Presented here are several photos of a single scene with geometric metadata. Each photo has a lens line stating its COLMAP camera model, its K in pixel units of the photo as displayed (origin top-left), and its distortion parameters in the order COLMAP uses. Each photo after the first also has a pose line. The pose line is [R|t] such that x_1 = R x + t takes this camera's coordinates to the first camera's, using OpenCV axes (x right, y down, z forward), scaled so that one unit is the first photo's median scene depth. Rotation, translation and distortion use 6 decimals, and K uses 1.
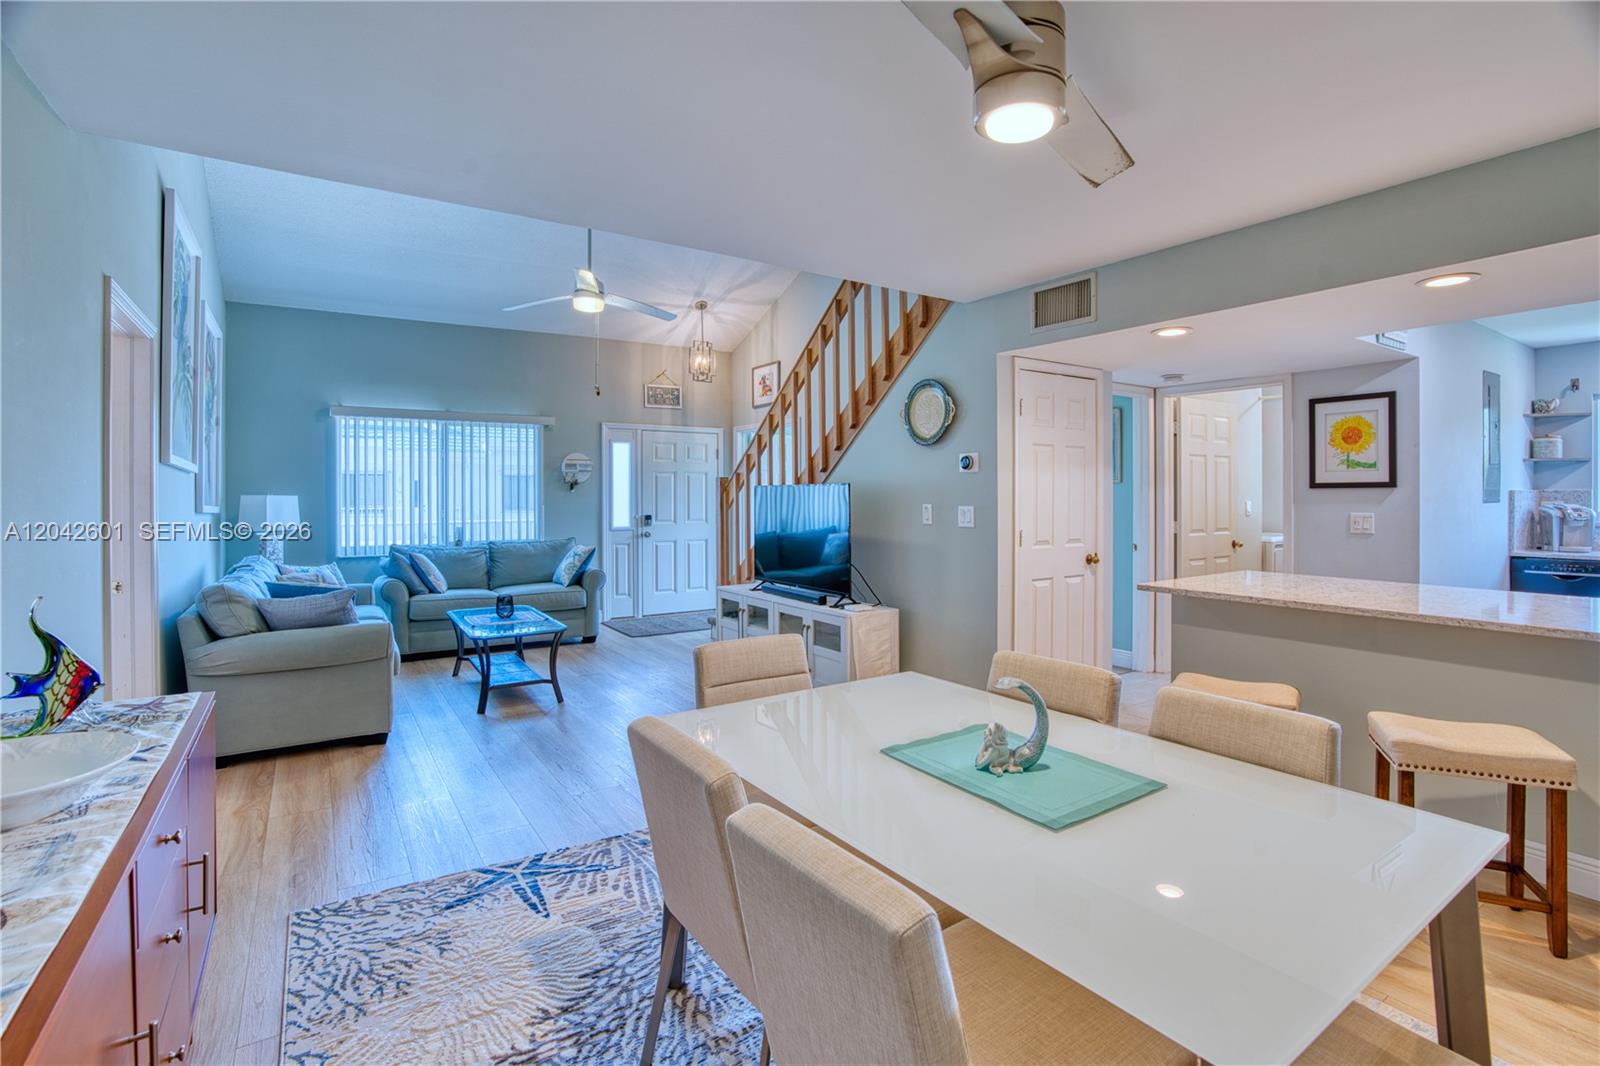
lens RADIAL K [[743.2, 0, 813.9], [0, 743.2, 498.5], [0, 0, 1]] dist [-0.053595, 0.020929]
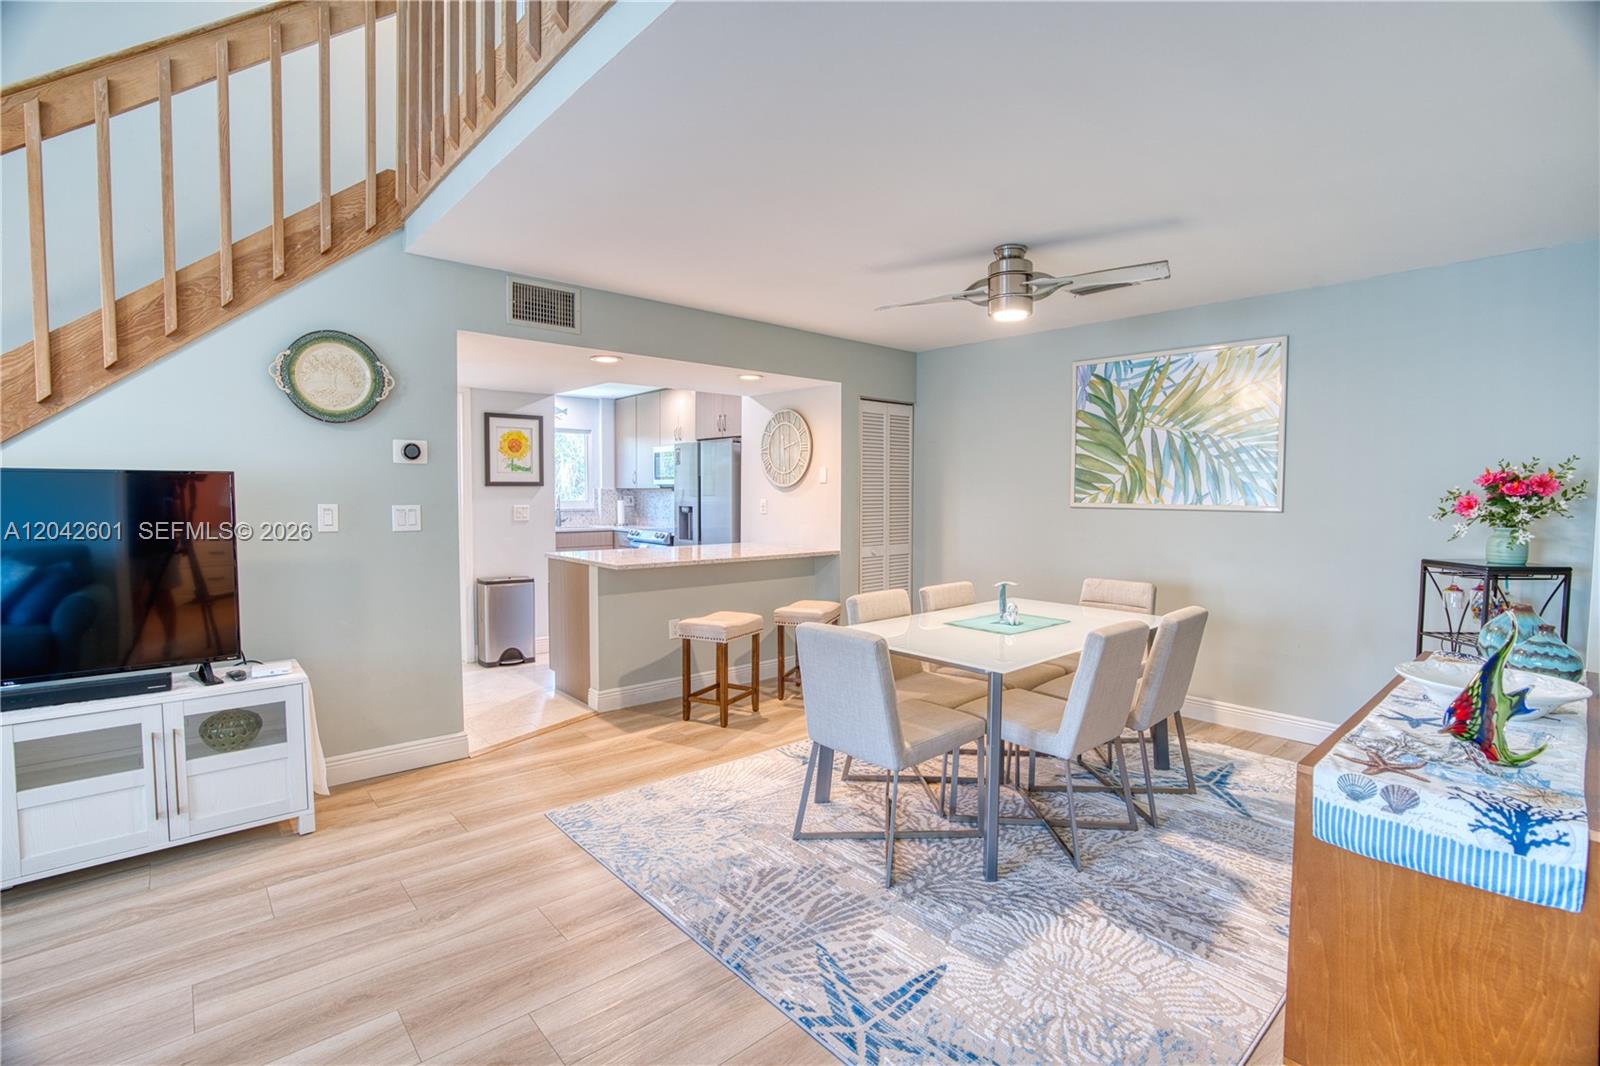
lens RADIAL K [[743.2, 0, 779.0], [0, 743.2, 524.1], [0, 0, 1]] dist [-0.053595, 0.020929]
pose [[-0.105917, -0.042988, 0.993445, -0.589781], [0.003712, 0.999041, 0.043626, -0.002229], [-0.994368, 0.008308, -0.105656, 0.630657]]
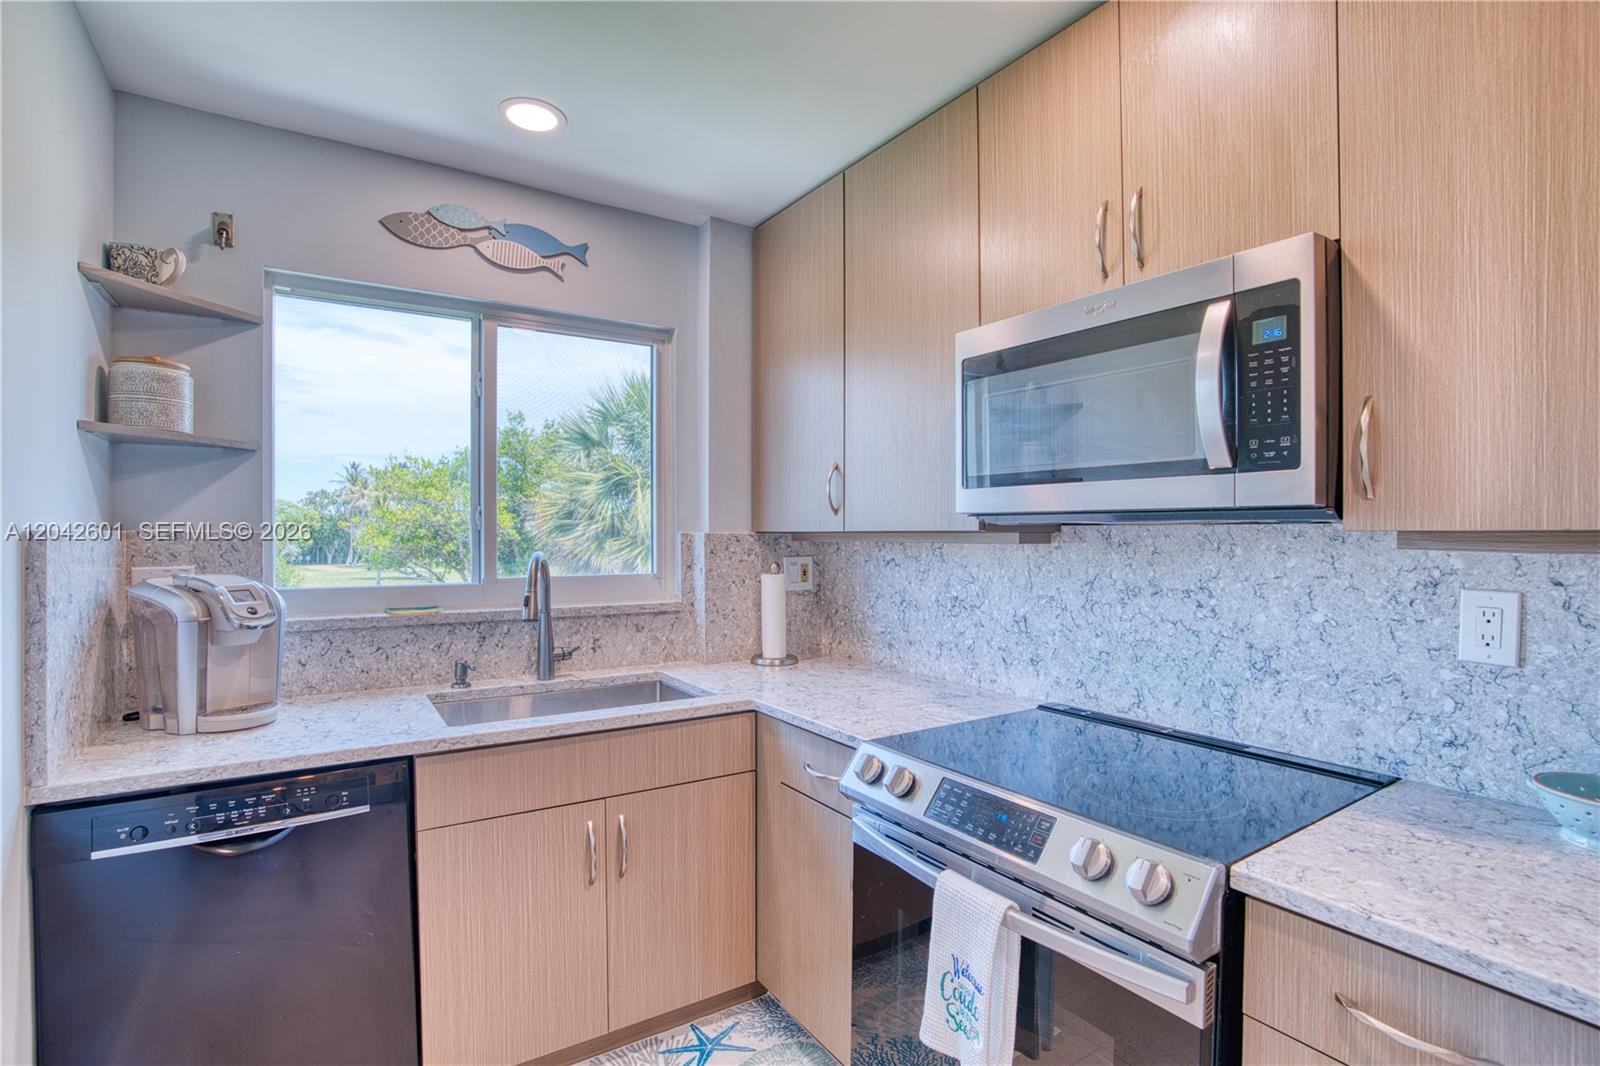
lens RADIAL K [[743.2, 0, 794.3], [0, 743.2, 540.1], [0, 0, 1]] dist [-0.053595, 0.020929]
pose [[0.005542, -0.007627, 0.999956, 0.801320], [0.003841, 0.999964, 0.007606, -0.010540], [-0.999977, 0.003798, 0.005571, 0.814223]]
